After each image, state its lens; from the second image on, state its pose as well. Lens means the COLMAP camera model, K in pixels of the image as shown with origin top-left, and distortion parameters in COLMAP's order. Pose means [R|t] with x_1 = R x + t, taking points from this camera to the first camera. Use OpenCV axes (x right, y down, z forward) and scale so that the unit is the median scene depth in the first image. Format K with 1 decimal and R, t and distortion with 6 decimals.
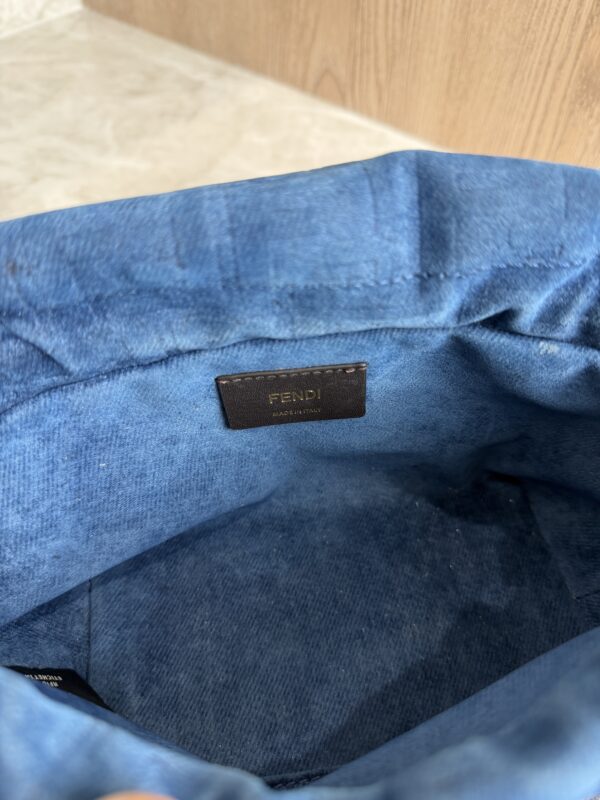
lens RADIAL K [[591.0, 0, 298.8], [0, 591.0, 401.1], [0, 0, 1]] dist [-0.040347, 0.012298]
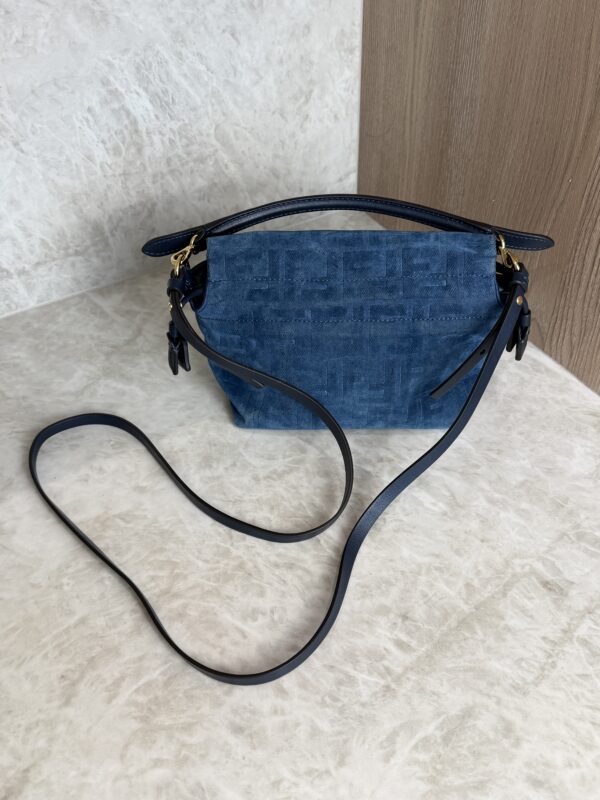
lens RADIAL K [[758.3, 0, 298.9], [0, 758.3, 401.5], [0, 0, 1]] dist [0.176839, -0.433627]
pose [[0.929124, 0.219784, -0.297362, 0.117602], [-0.262020, 0.958767, -0.110056, -0.103254], [0.260912, 0.180171, 0.948400, -0.682179]]
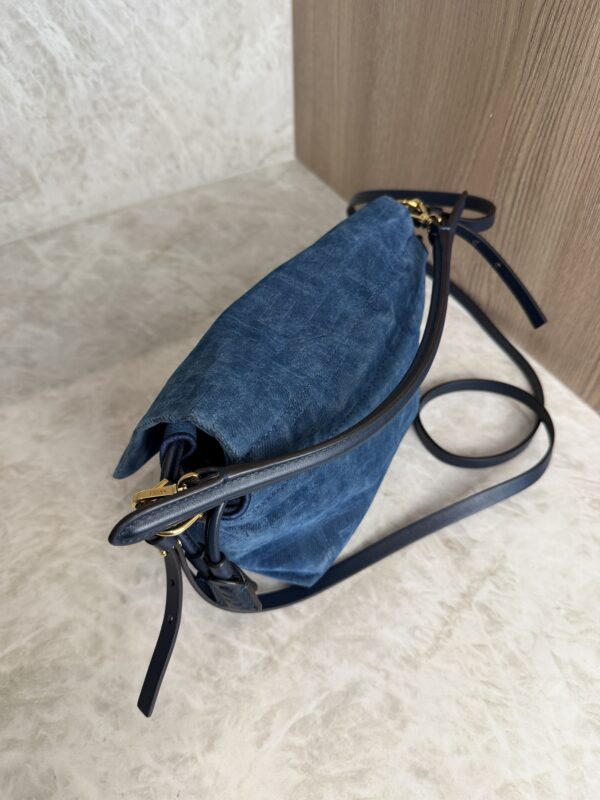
lens RADIAL K [[591.0, 0, 298.8], [0, 591.0, 401.1], [0, 0, 1]] dist [-0.040347, 0.012298]
pose [[0.930312, 0.253145, -0.265399, 0.156525], [-0.267583, 0.963345, -0.019104, -0.199661], [0.250835, 0.088789, 0.963949, -0.267899]]
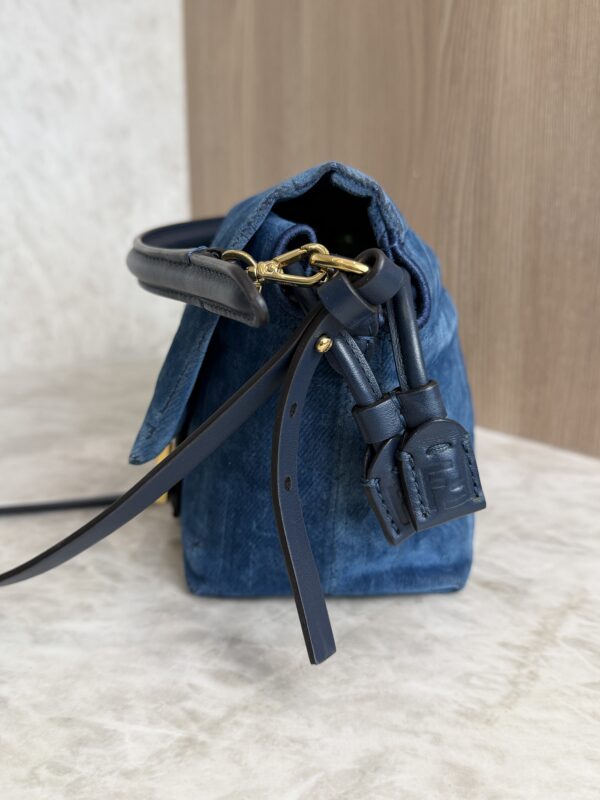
lens RADIAL K [[763.9, 0, 300.0], [0, 763.9, 400.0], [0, 0, 1]] dist [-0.011531, -0.080736]
pose [[0.974991, 0.027326, -0.220560, 0.168313], [-0.158108, 0.782725, -0.601949, 0.272732], [0.156189, 0.621767, 0.767470, 0.042036]]
